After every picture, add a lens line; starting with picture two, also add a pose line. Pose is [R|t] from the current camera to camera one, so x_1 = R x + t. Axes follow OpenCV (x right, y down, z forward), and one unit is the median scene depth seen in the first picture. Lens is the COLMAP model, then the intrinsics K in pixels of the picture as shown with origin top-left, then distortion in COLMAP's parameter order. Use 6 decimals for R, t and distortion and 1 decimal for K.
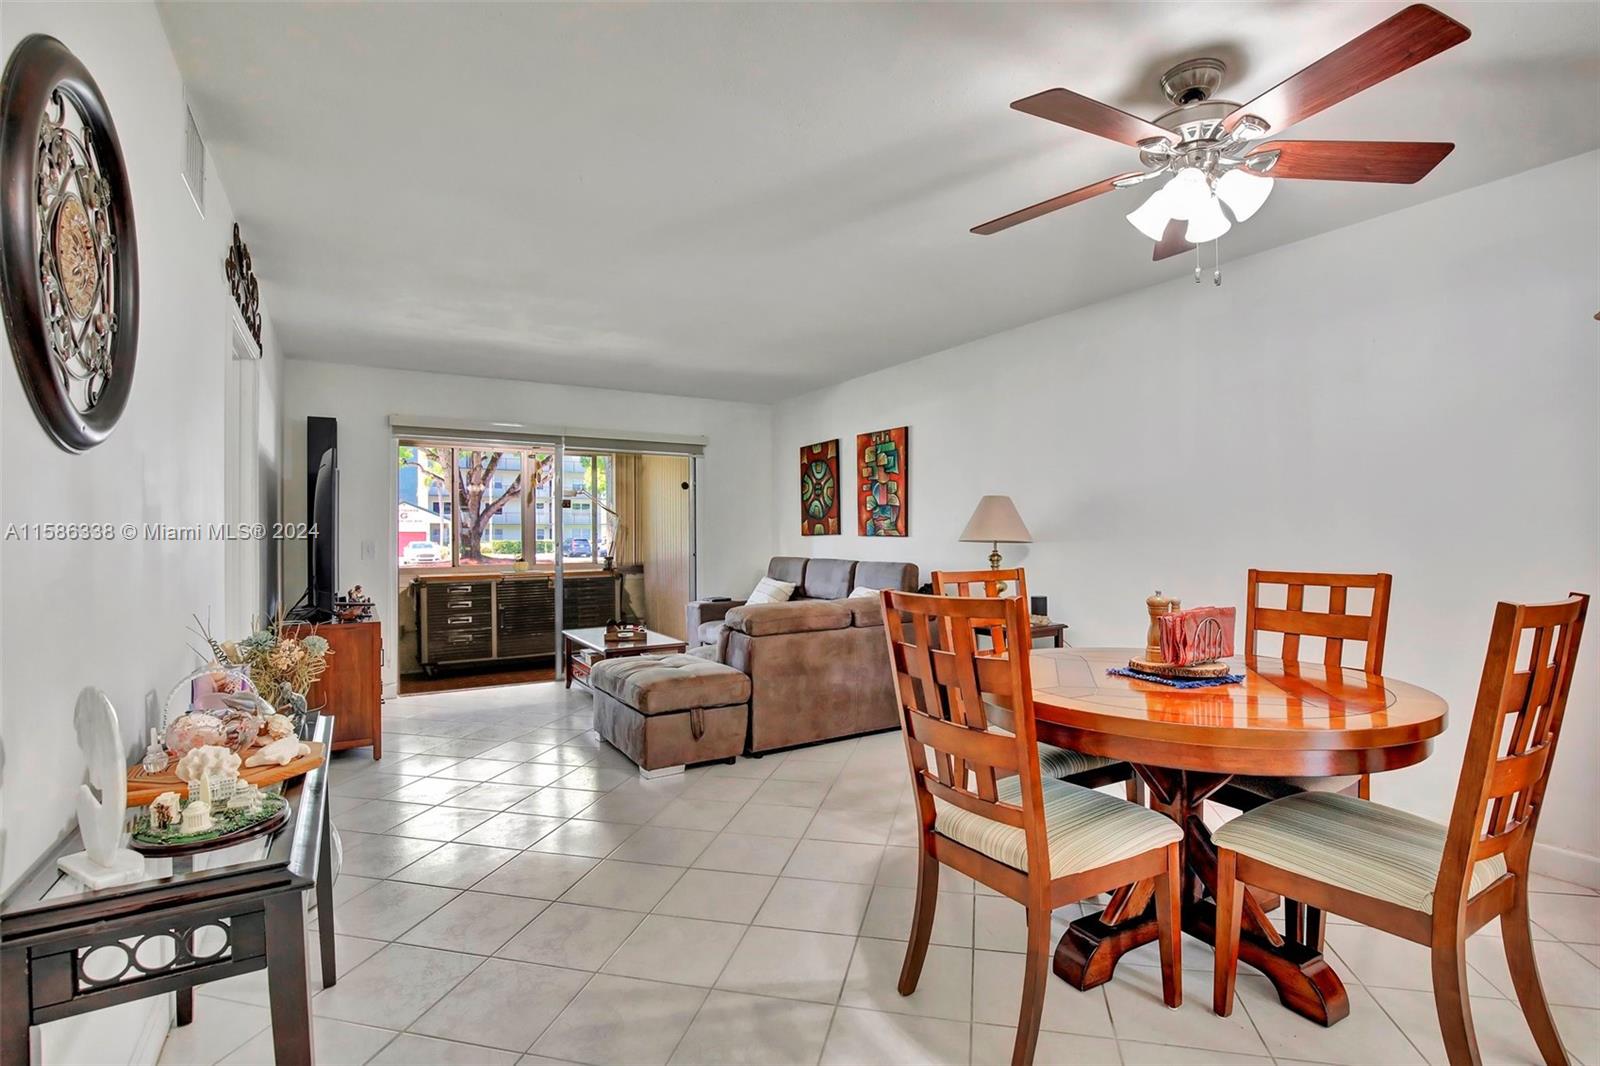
lens RADIAL K [[751.9, 0, 800.0], [0, 751.9, 533.0], [0, 0, 1]] dist [0.001863, 0.000007]
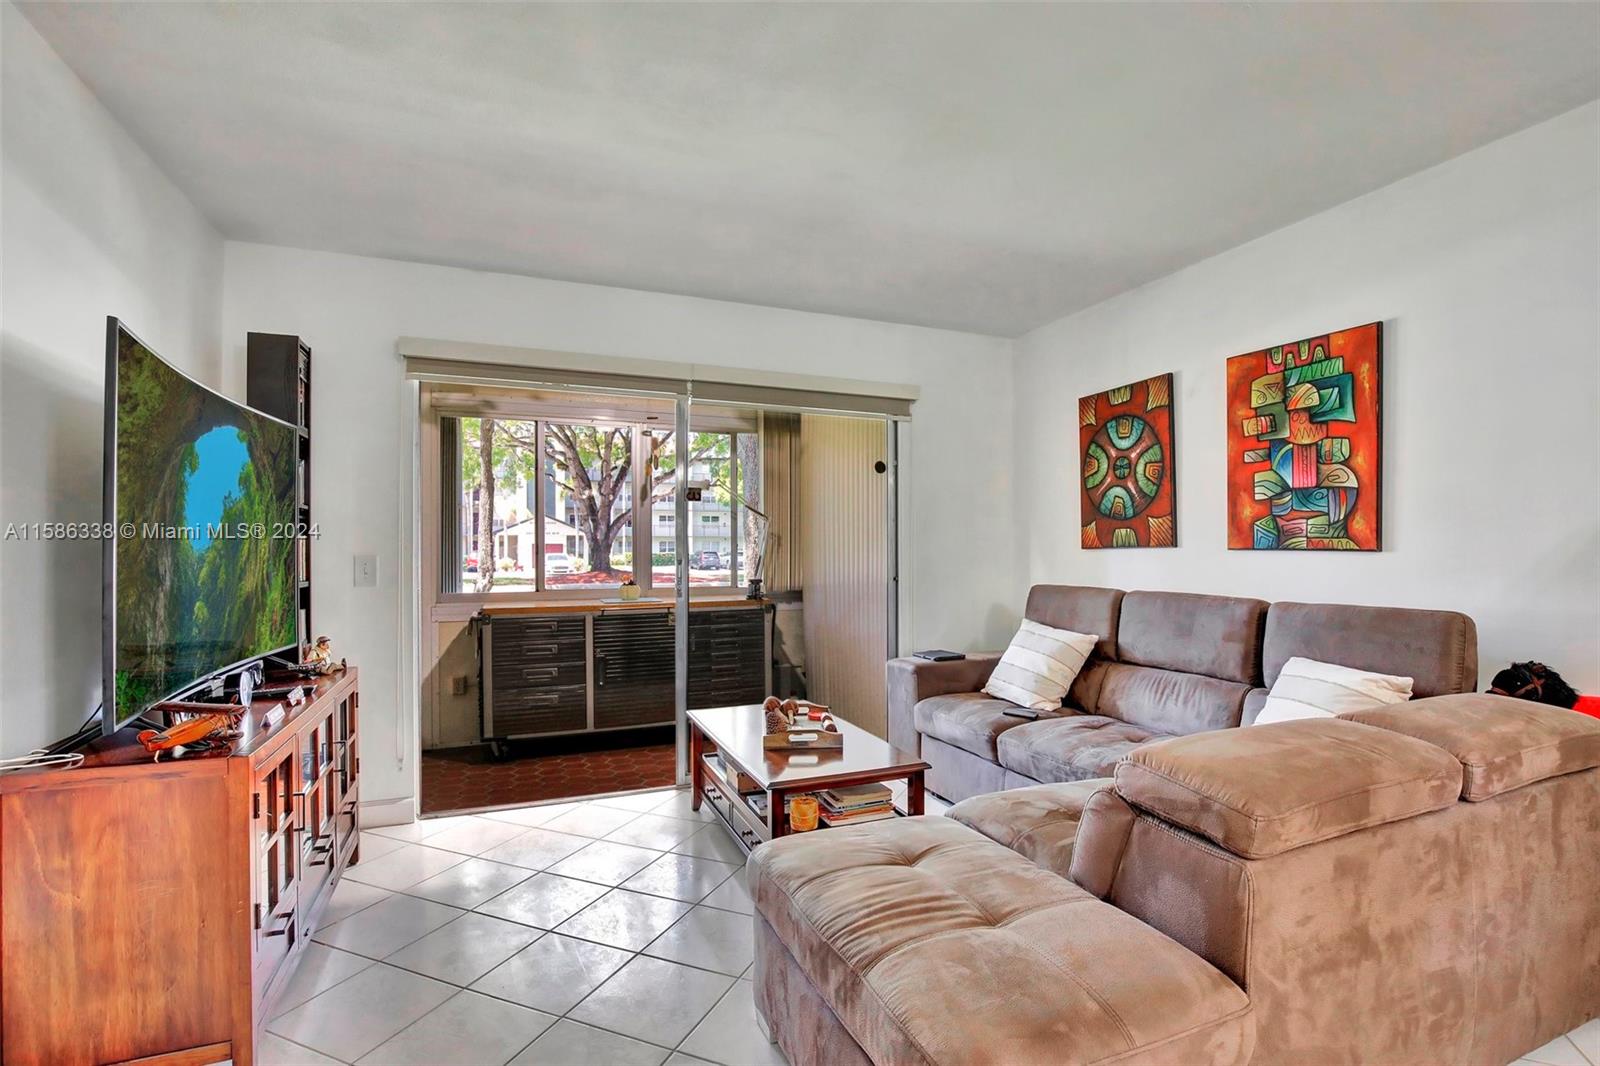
lens RADIAL K [[756.5, 0, 830.6], [0, 756.5, 551.3], [0, 0, 1]] dist [-0.017440, -0.000156]
pose [[0.992093, 0.003653, -0.125454, -0.123622], [-0.002763, 0.999970, 0.007262, 0.002094], [0.125477, -0.006858, 0.992073, 0.406101]]
